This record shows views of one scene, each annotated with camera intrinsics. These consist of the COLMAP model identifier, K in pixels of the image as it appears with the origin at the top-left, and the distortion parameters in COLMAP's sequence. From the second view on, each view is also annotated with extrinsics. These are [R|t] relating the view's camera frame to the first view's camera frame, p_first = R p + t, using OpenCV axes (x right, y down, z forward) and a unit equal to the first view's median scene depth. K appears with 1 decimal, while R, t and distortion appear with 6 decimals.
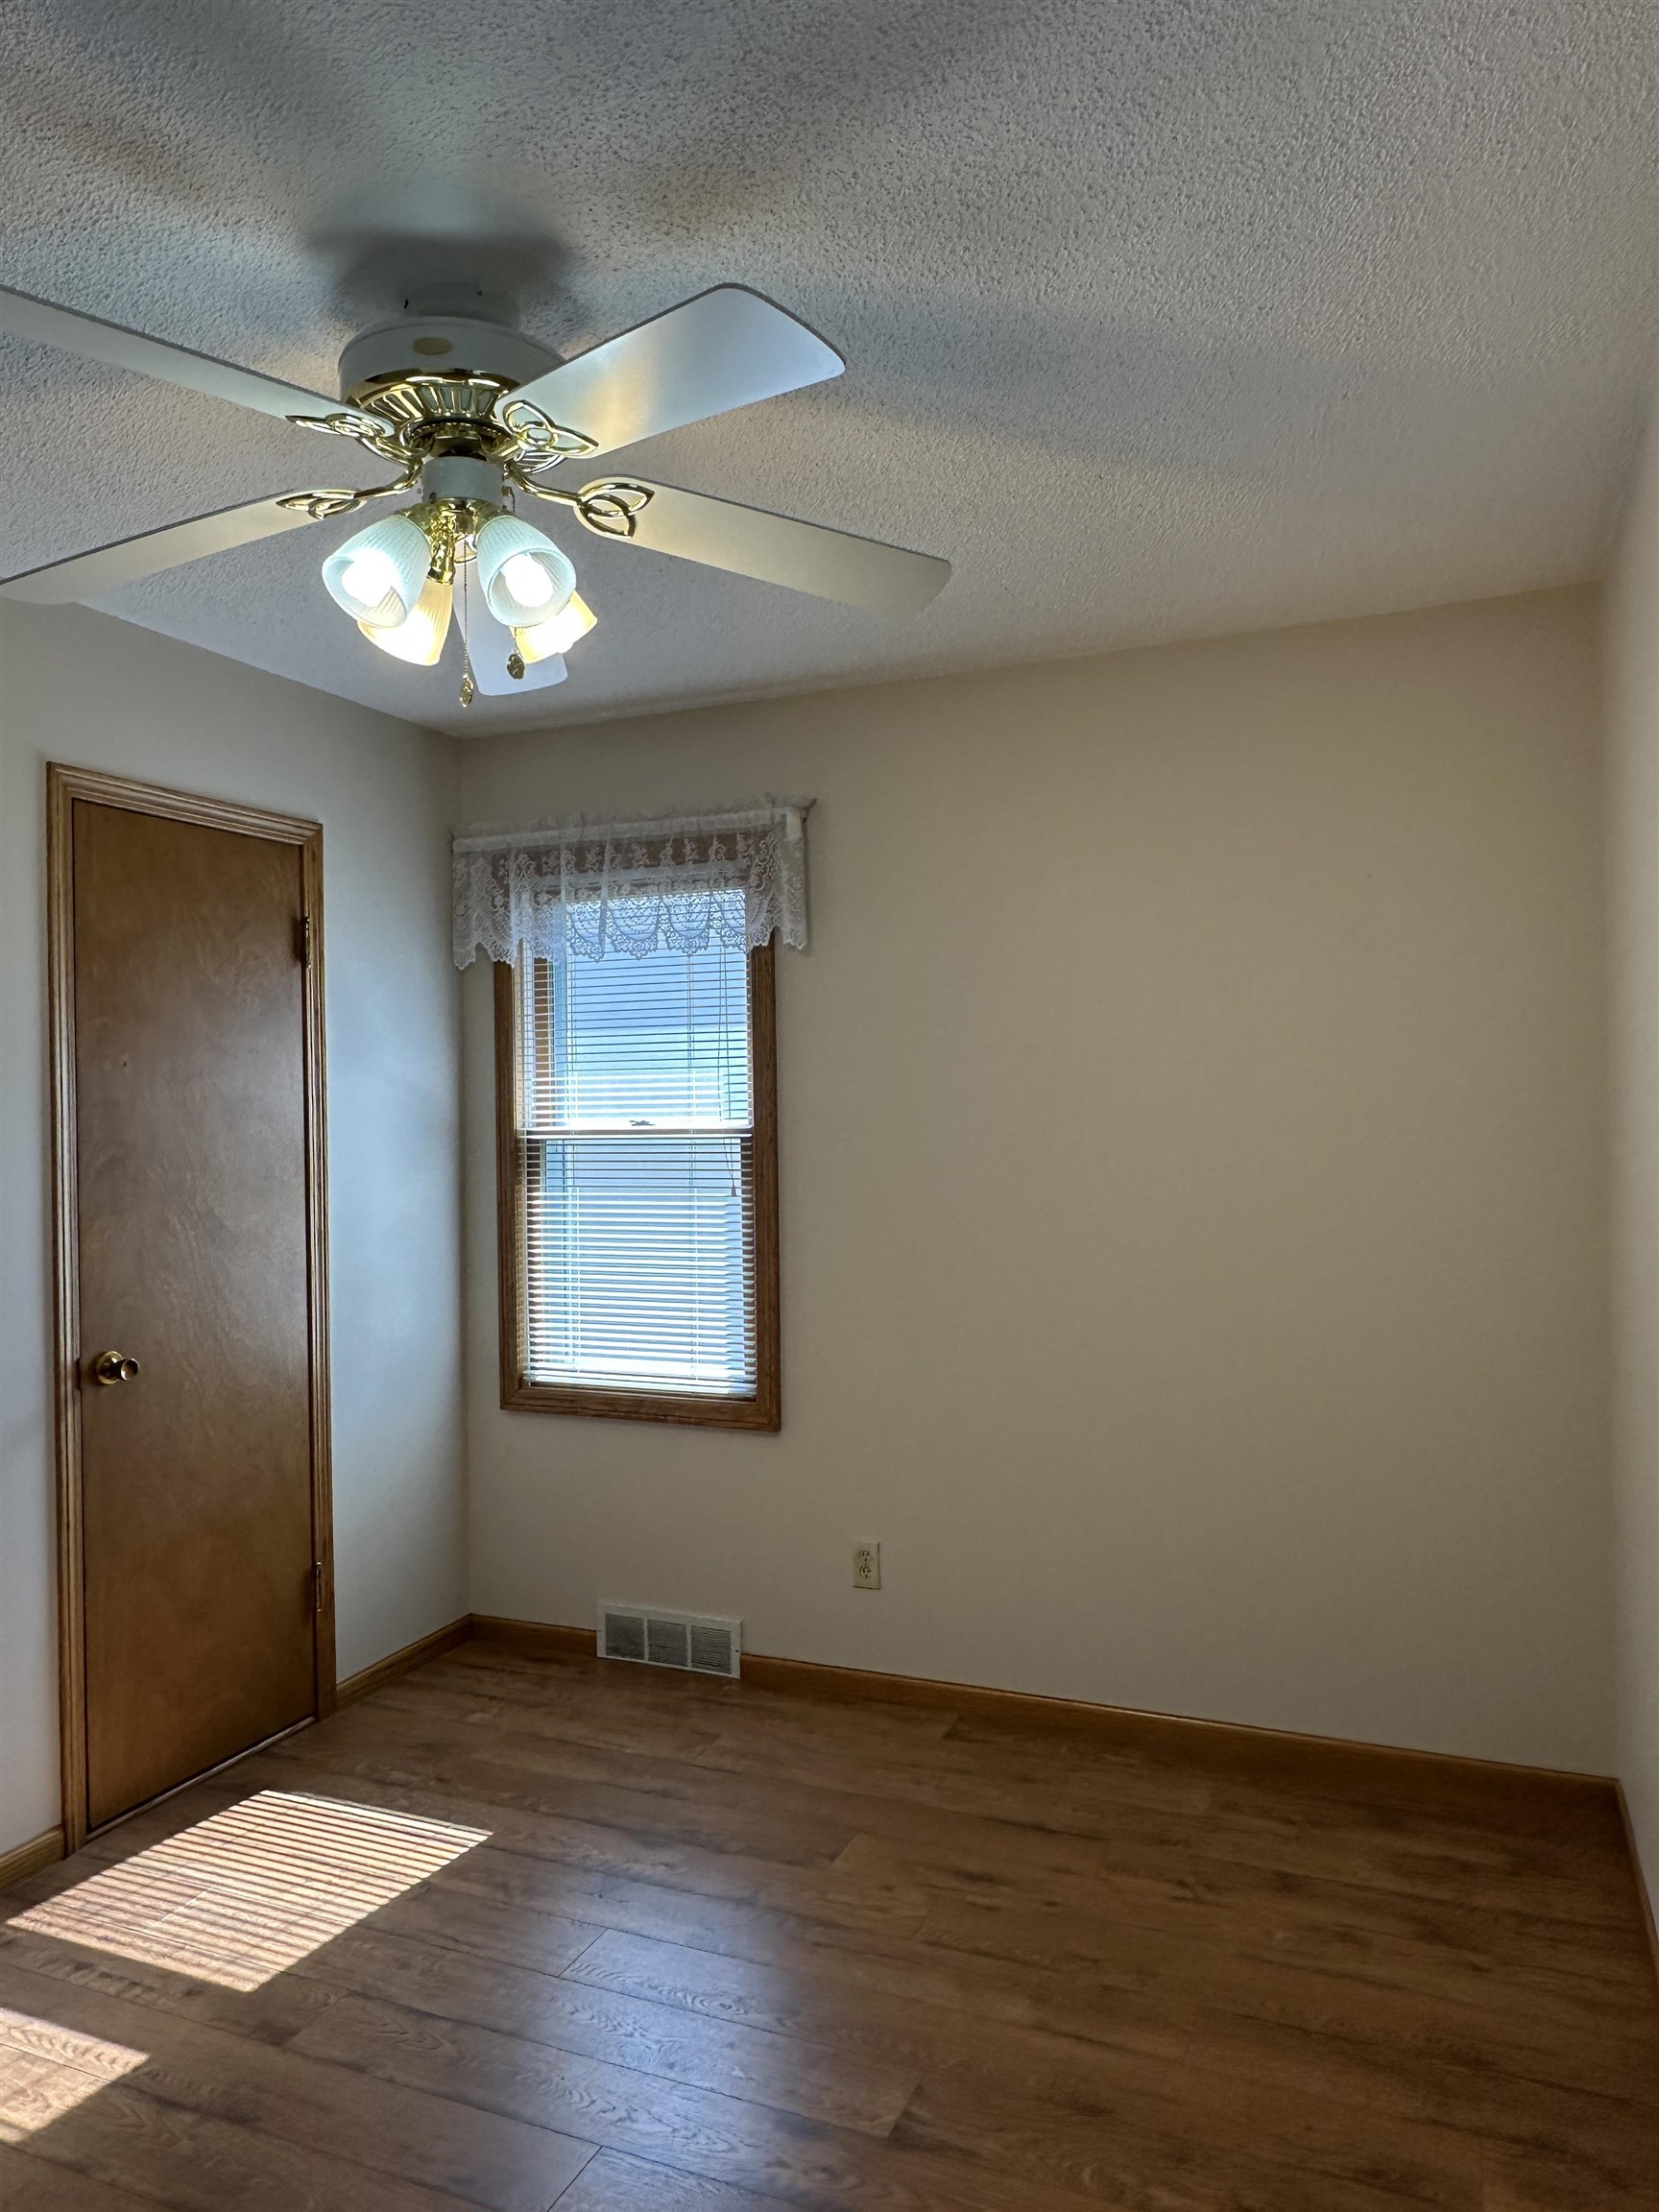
lens RADIAL K [[1477.1, 0, 824.3], [0, 1477.1, 1120.3], [0, 0, 1]] dist [0.000911, -0.005195]
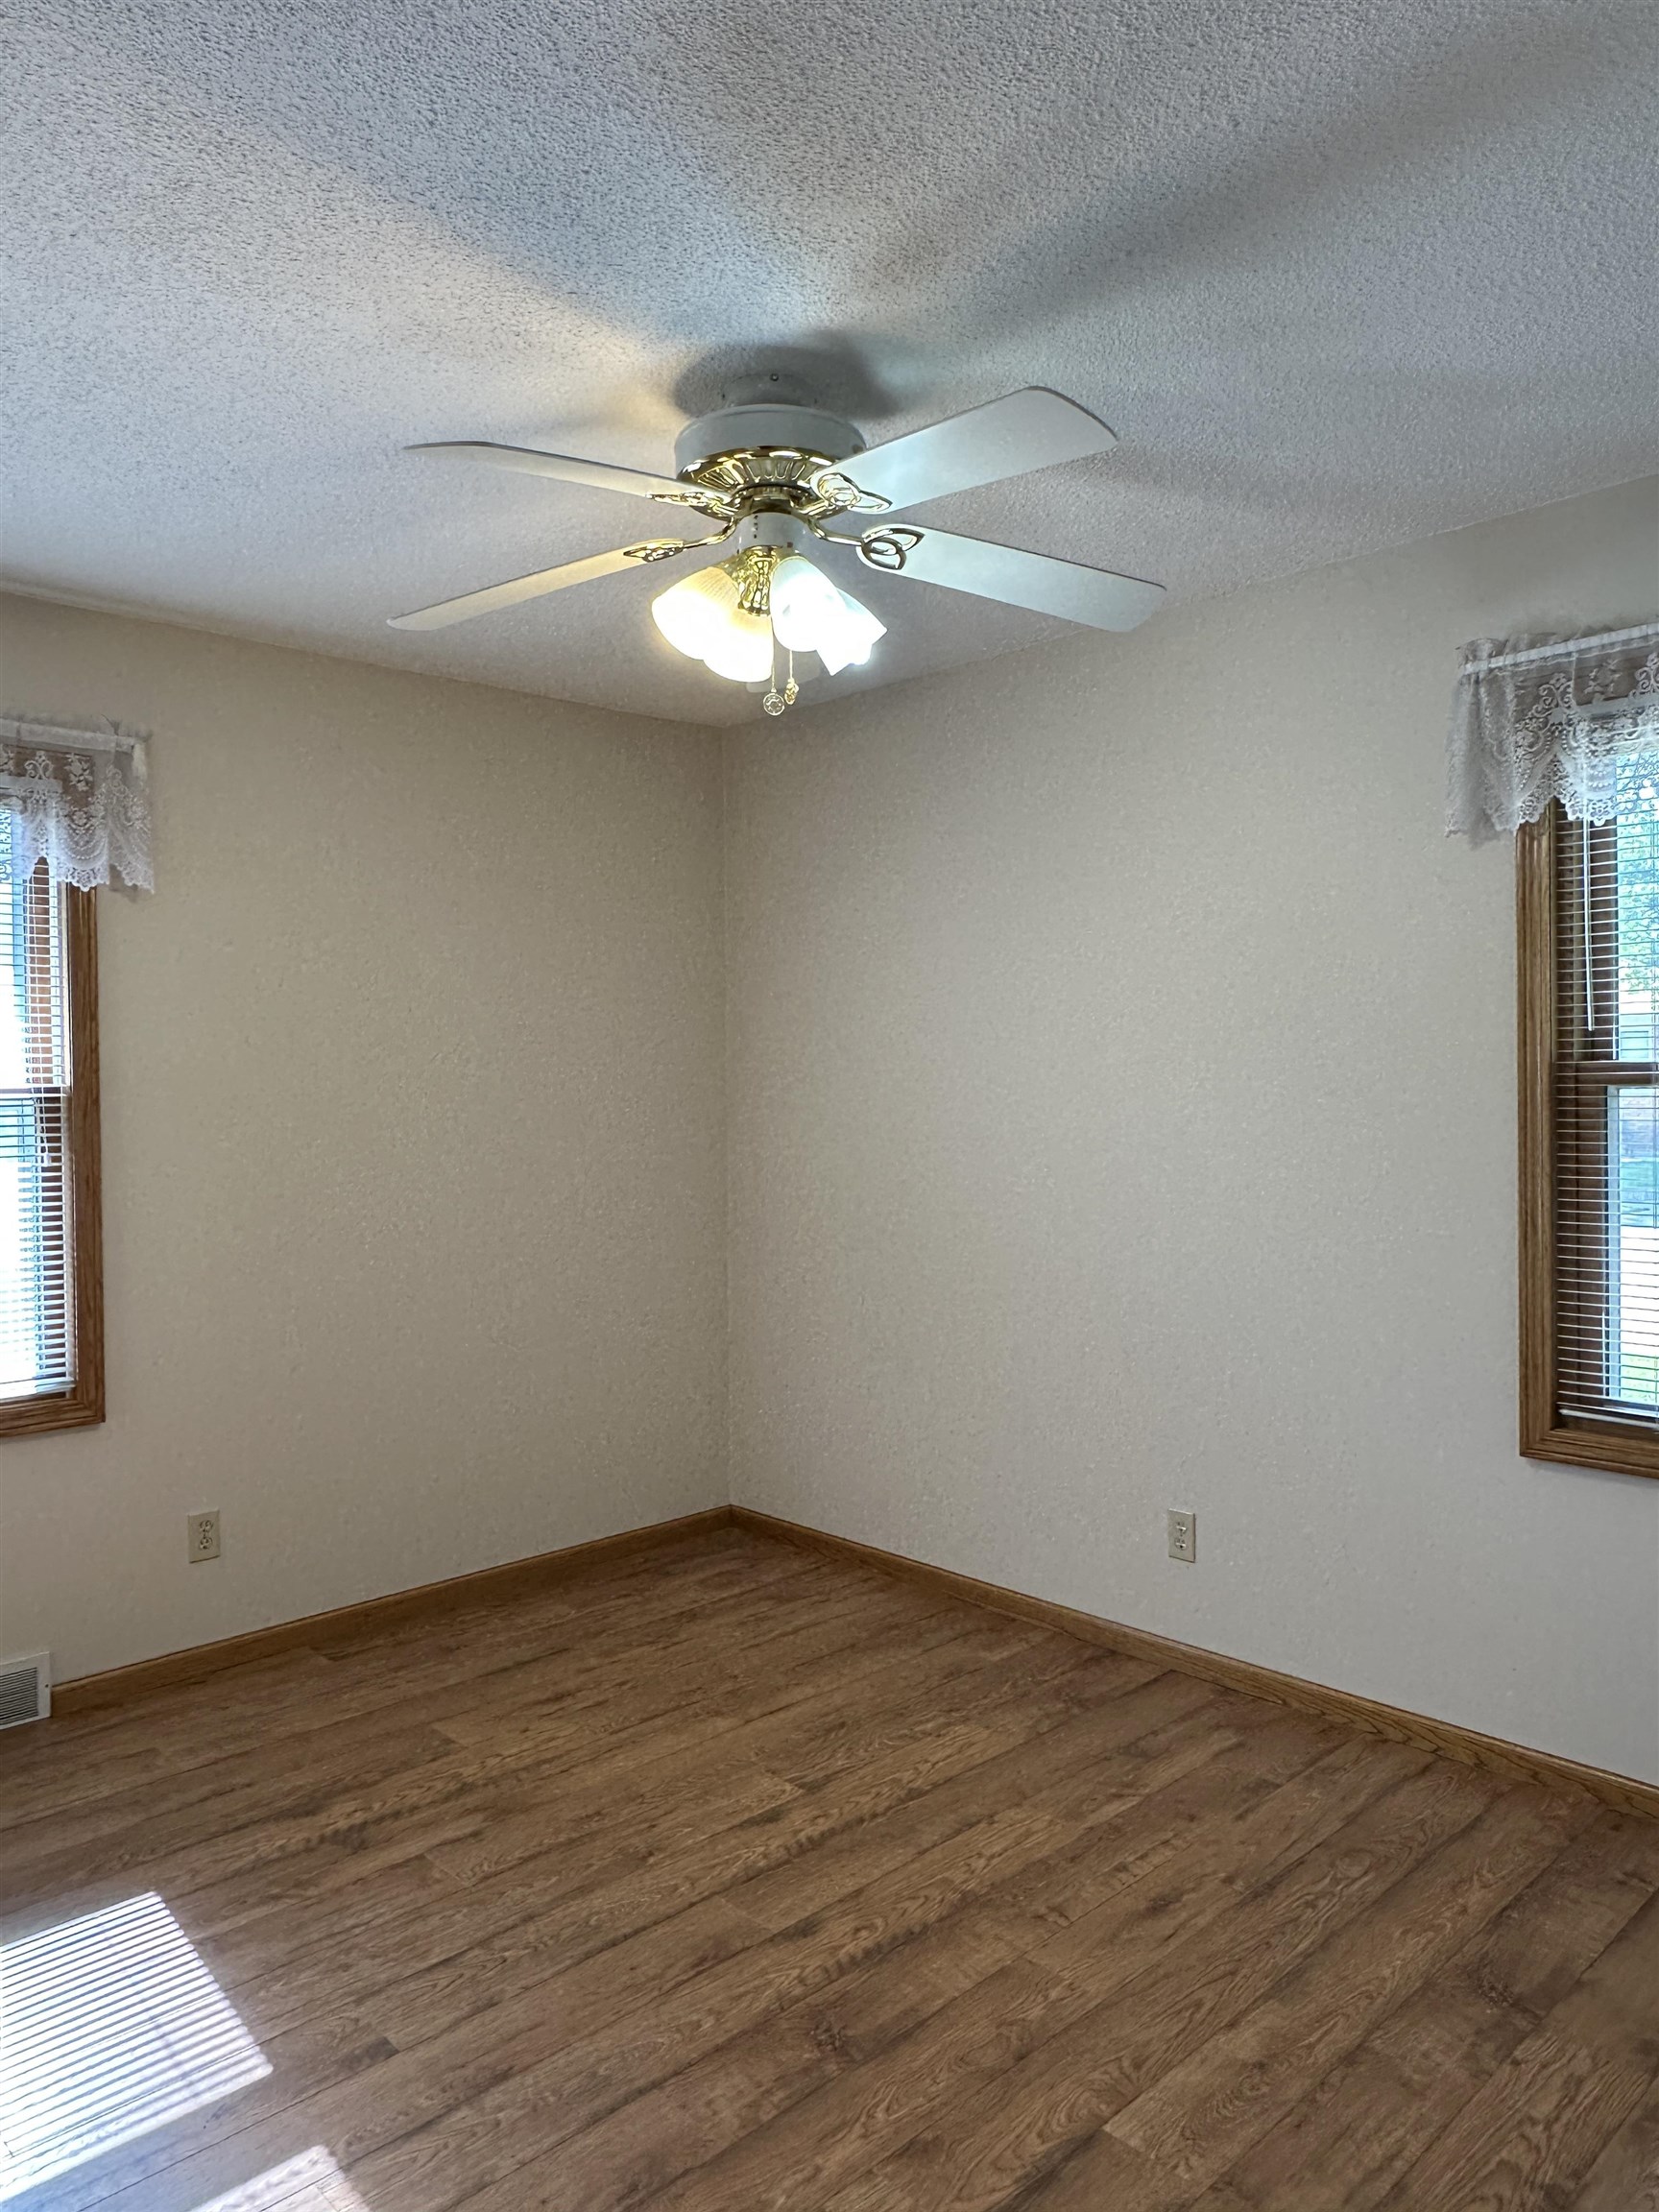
lens RADIAL K [[1477.1, 0, 826.9], [0, 1477.1, 1108.2], [0, 0, 1]] dist [0.000911, -0.005195]
pose [[0.396094, -0.008247, 0.918173, -0.871710], [0.008296, 0.999951, 0.005403, 0.022029], [-0.918173, 0.005477, 0.396143, 0.296325]]
